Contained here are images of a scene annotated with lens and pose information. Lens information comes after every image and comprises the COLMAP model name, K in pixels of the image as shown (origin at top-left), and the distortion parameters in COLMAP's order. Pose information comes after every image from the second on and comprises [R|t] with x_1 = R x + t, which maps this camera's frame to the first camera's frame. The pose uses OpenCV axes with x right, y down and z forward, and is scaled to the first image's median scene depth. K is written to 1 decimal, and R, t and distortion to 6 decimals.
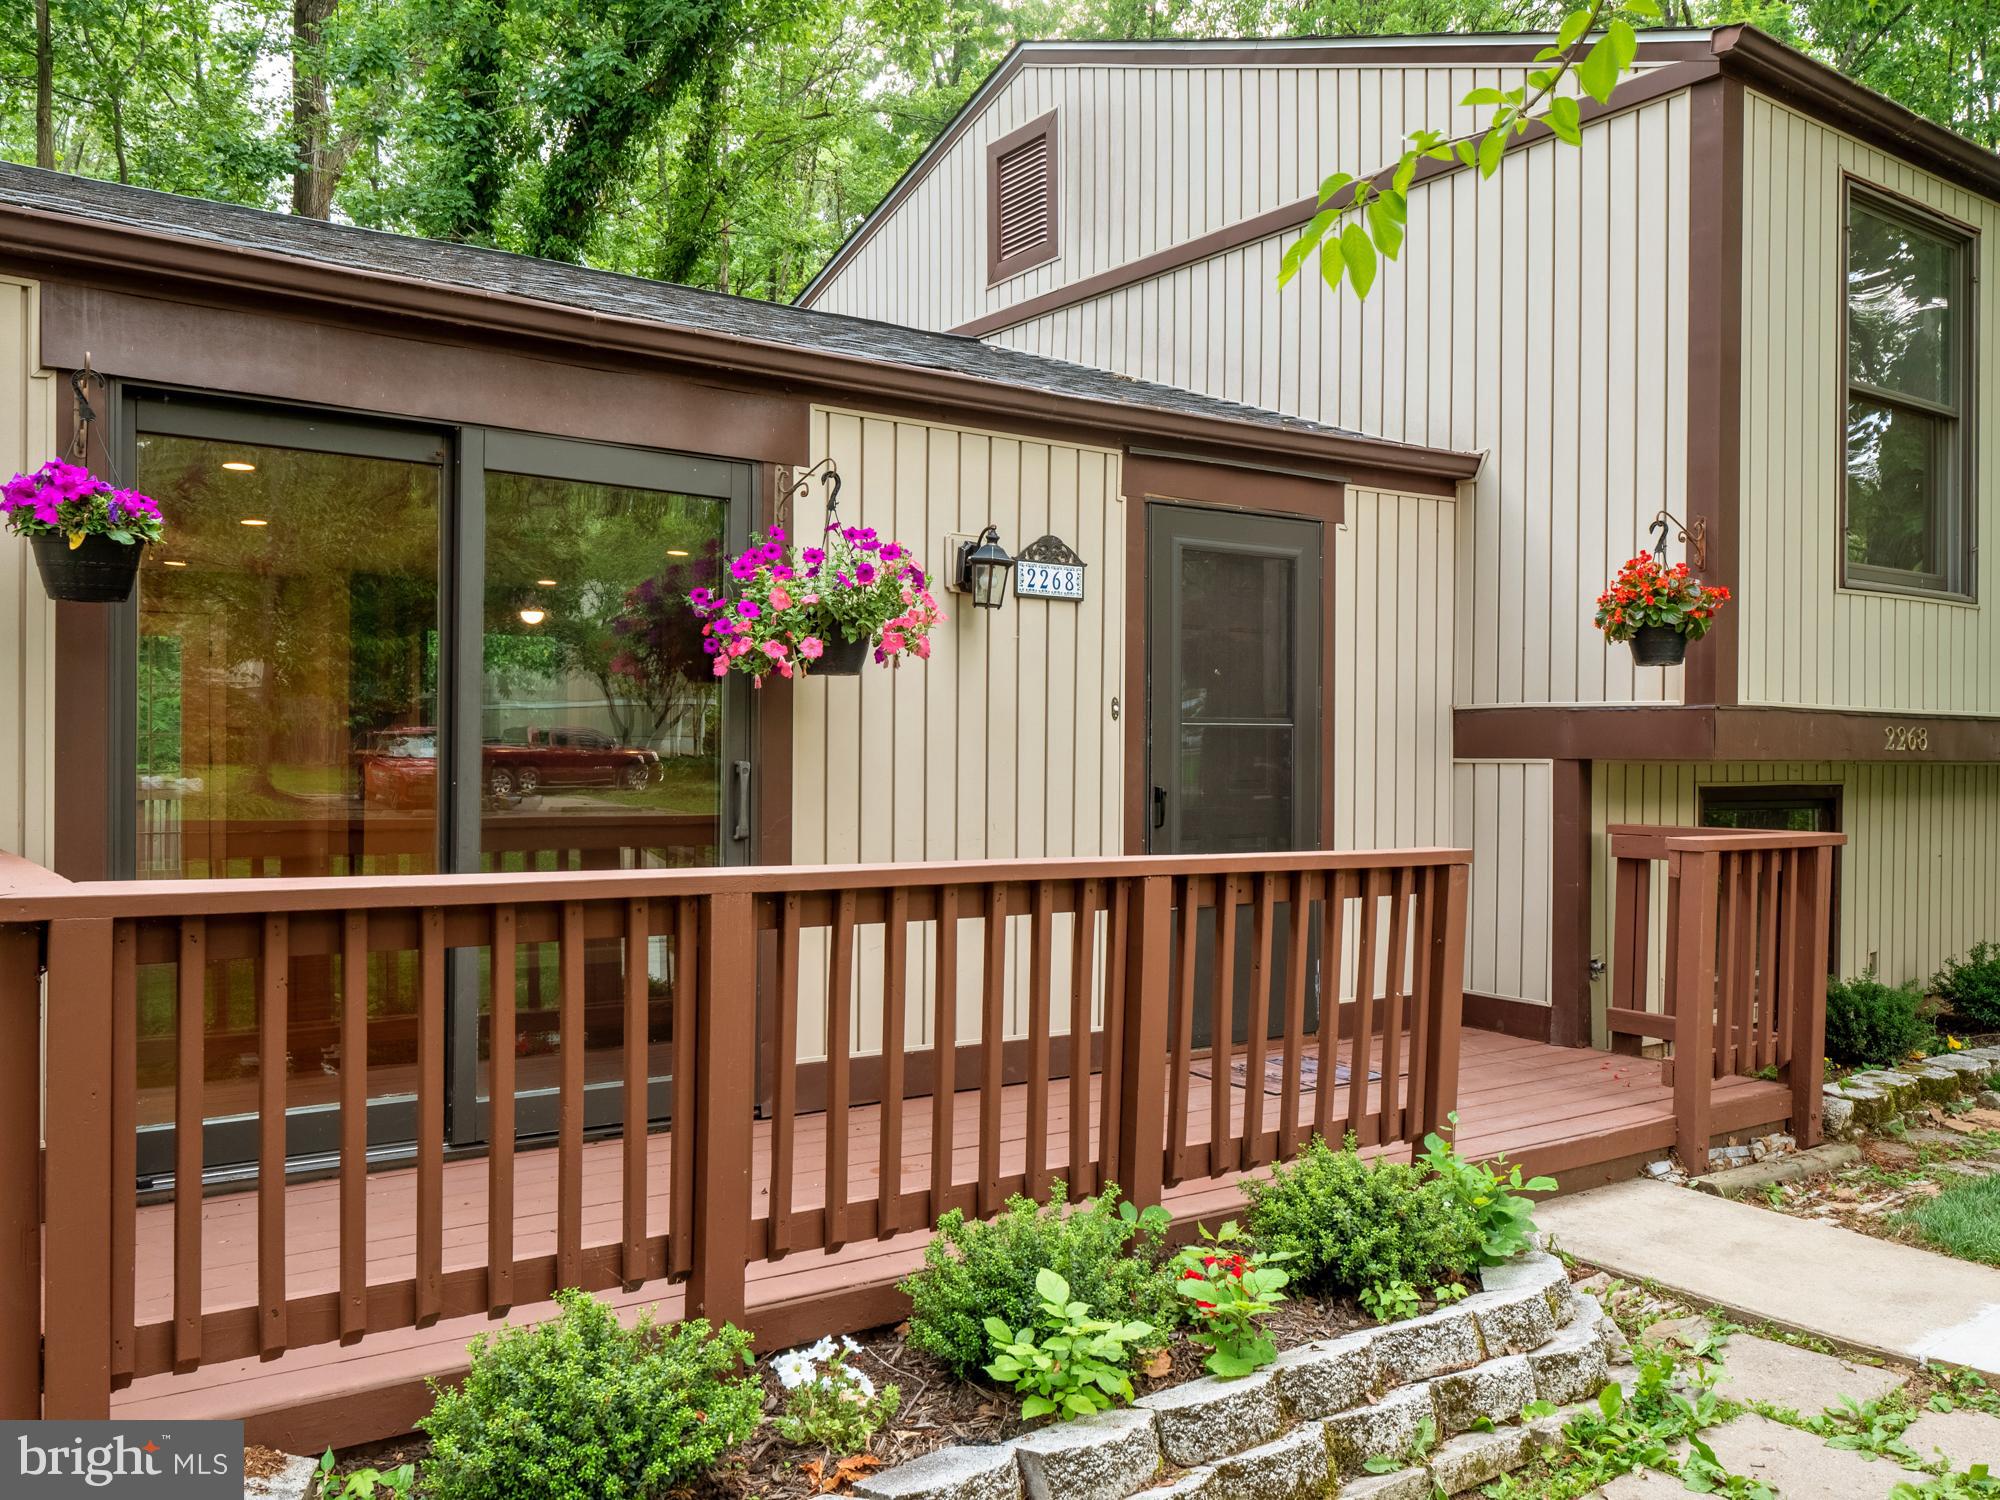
lens RADIAL K [[1624.9, 0, 999.4], [0, 1624.9, 759.3], [0, 0, 1]] dist [0.004371, -0.007518]
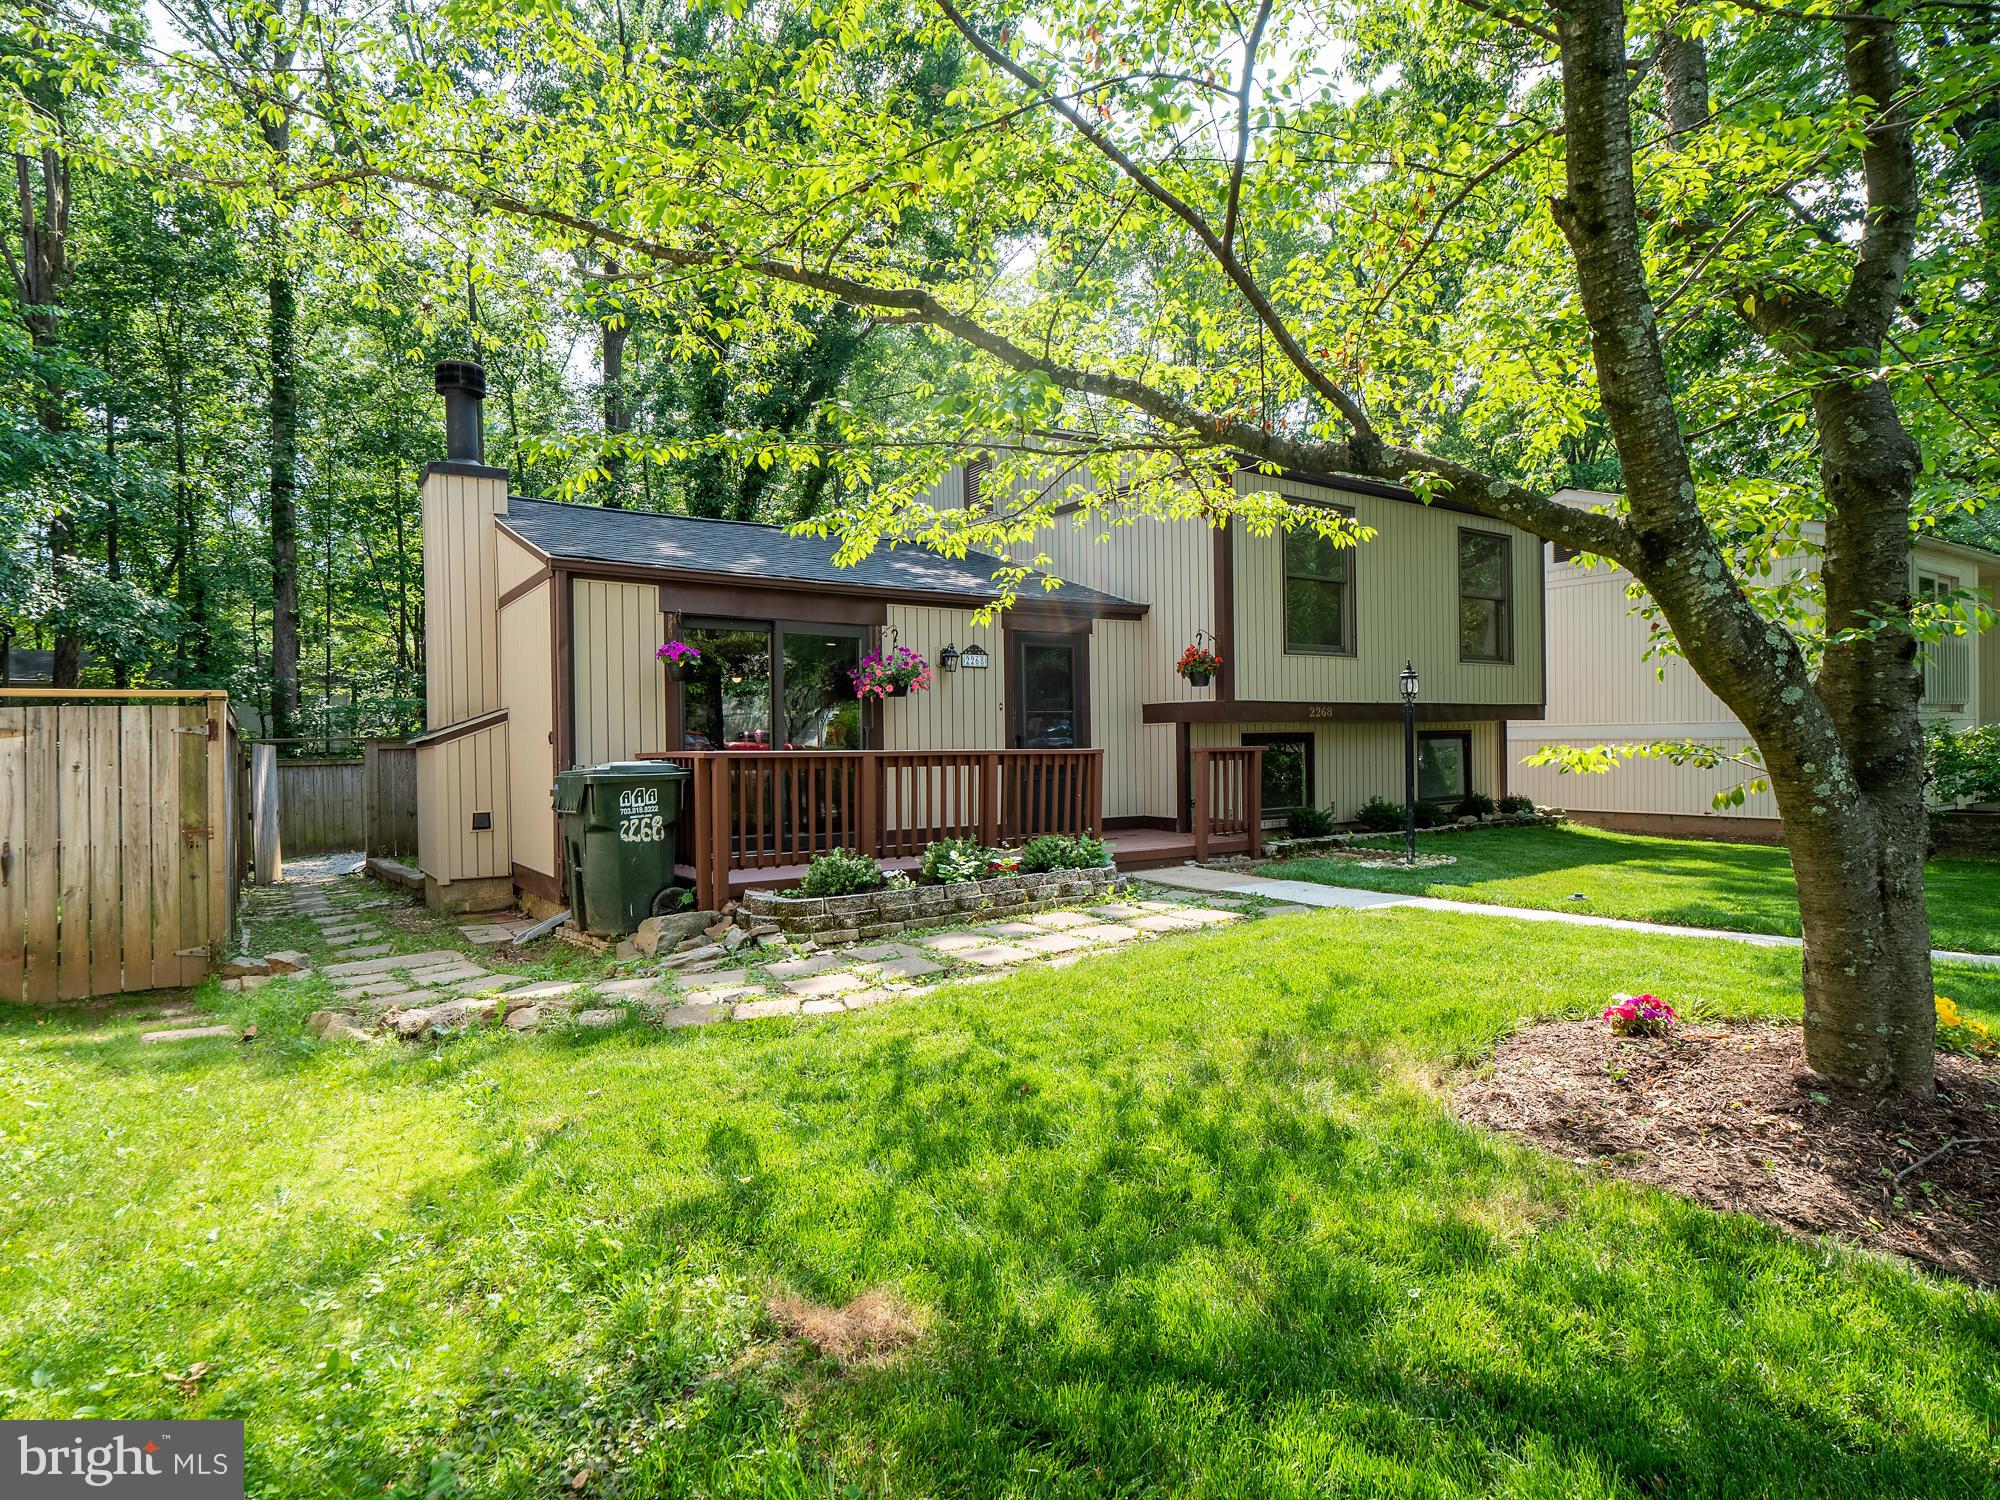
lens RADIAL K [[1051.6, 0, 1007.5], [0, 1051.6, 741.3], [0, 0, 1]] dist [-0.001774, -0.000097]
pose [[0.999786, -0.019777, -0.006038, 0.094660], [0.019774, 0.999804, -0.000646, 0.030452], [0.006050, 0.000527, 0.999982, -0.795150]]
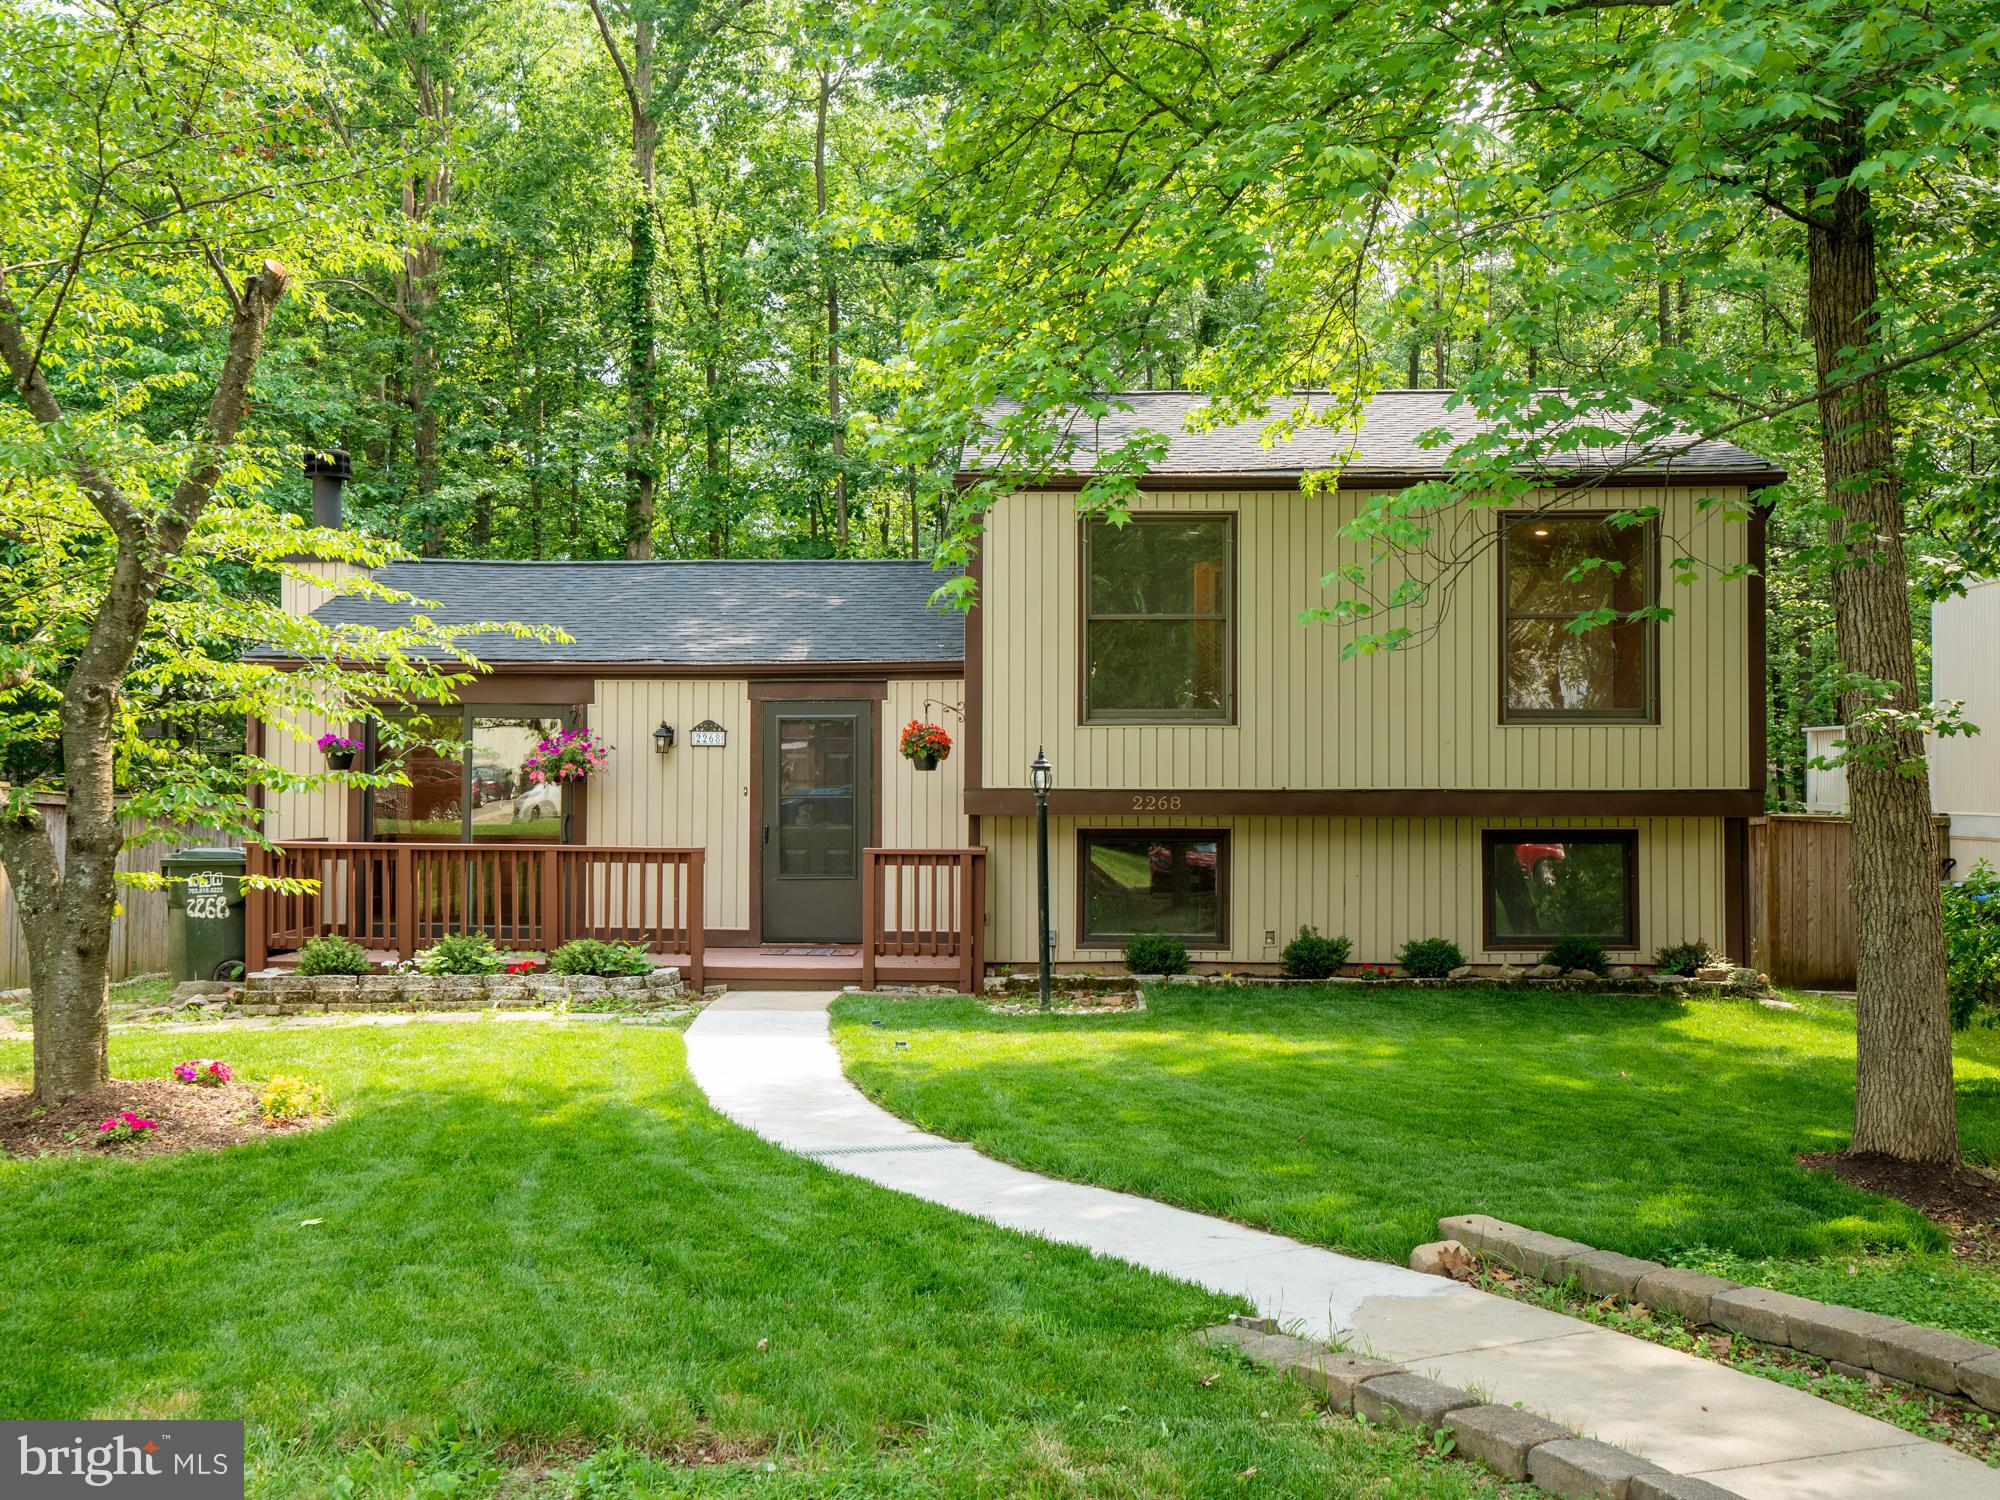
lens RADIAL K [[2043.4, 0, 990.0], [0, 2043.4, 738.9], [0, 0, 1]] dist [0.067815, 0.000000]
pose [[0.797651, -0.019095, -0.602817, 2.172511], [-0.000122, 0.999494, -0.031822, -0.013838], [0.603119, 0.025456, 0.797245, -1.150752]]
